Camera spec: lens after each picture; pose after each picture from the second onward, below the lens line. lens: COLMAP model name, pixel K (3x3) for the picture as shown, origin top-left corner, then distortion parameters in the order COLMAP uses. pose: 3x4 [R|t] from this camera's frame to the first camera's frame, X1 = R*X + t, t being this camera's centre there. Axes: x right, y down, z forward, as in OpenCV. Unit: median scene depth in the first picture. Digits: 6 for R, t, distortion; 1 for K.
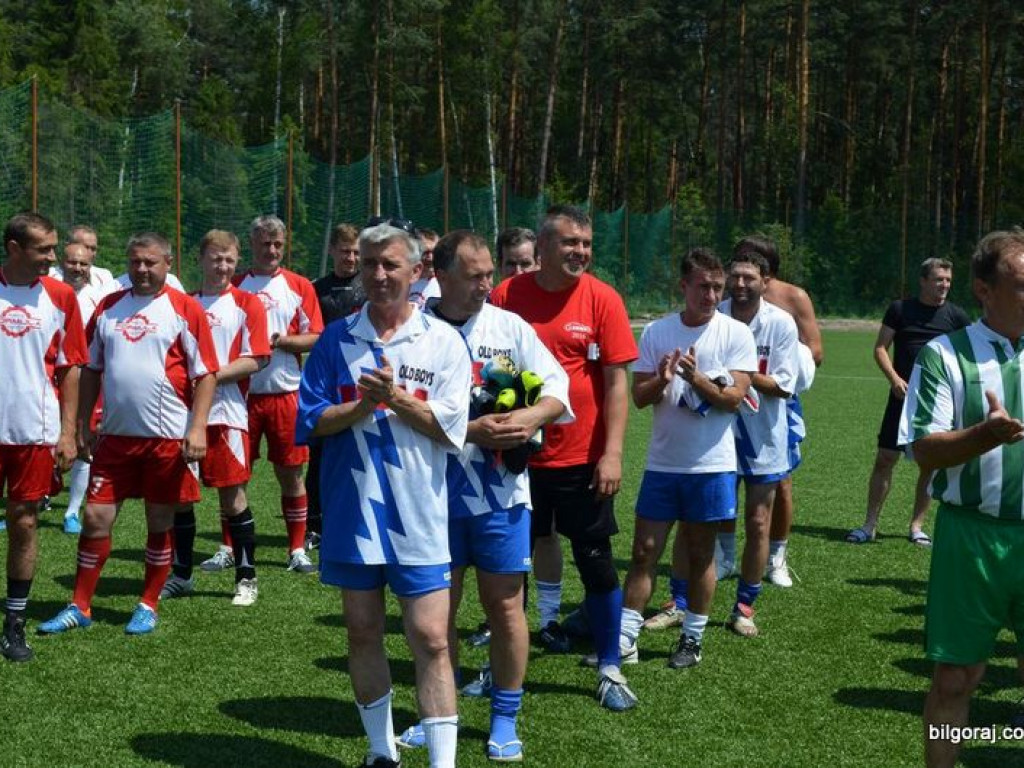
lens RADIAL K [[1926.0, 0, 512.0], [0, 1926.0, 384.0], [0, 0, 1]] dist [-0.007879, 0.125530]
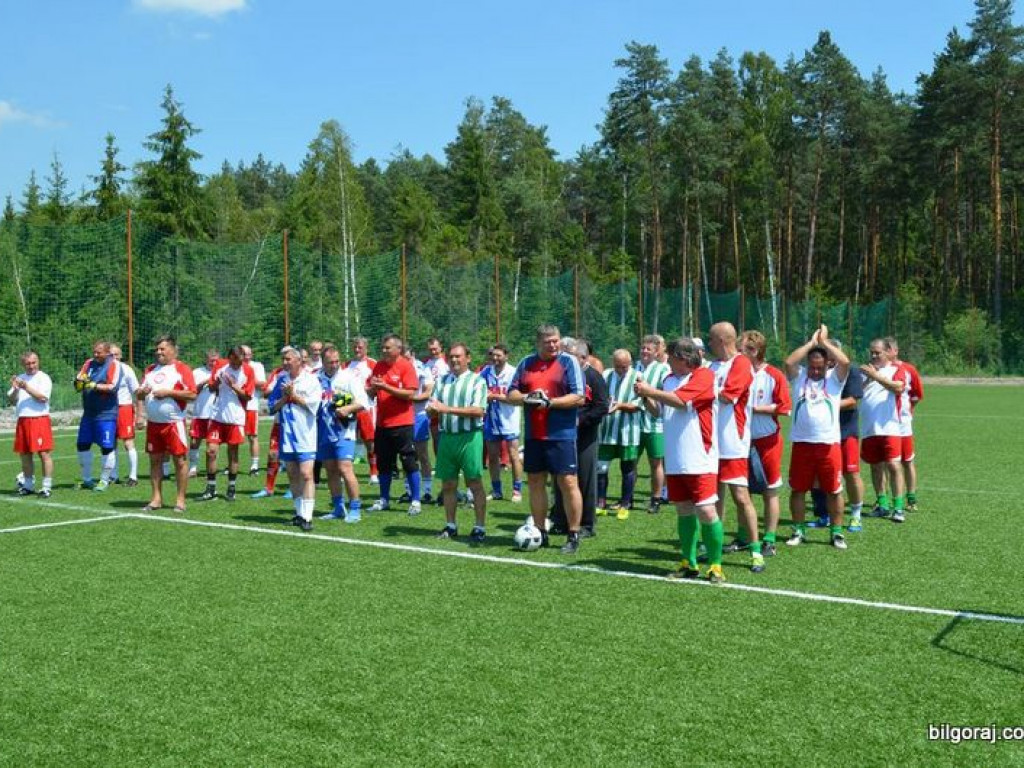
lens RADIAL K [[1926.0, 0, 512.0], [0, 1926.0, 384.0], [0, 0, 1]] dist [-0.007879, 0.125530]
pose [[0.943335, -0.021576, -0.331139, 0.302172], [0.008389, 0.999116, -0.041201, 0.025856], [0.331735, 0.036088, 0.942682, -0.428510]]
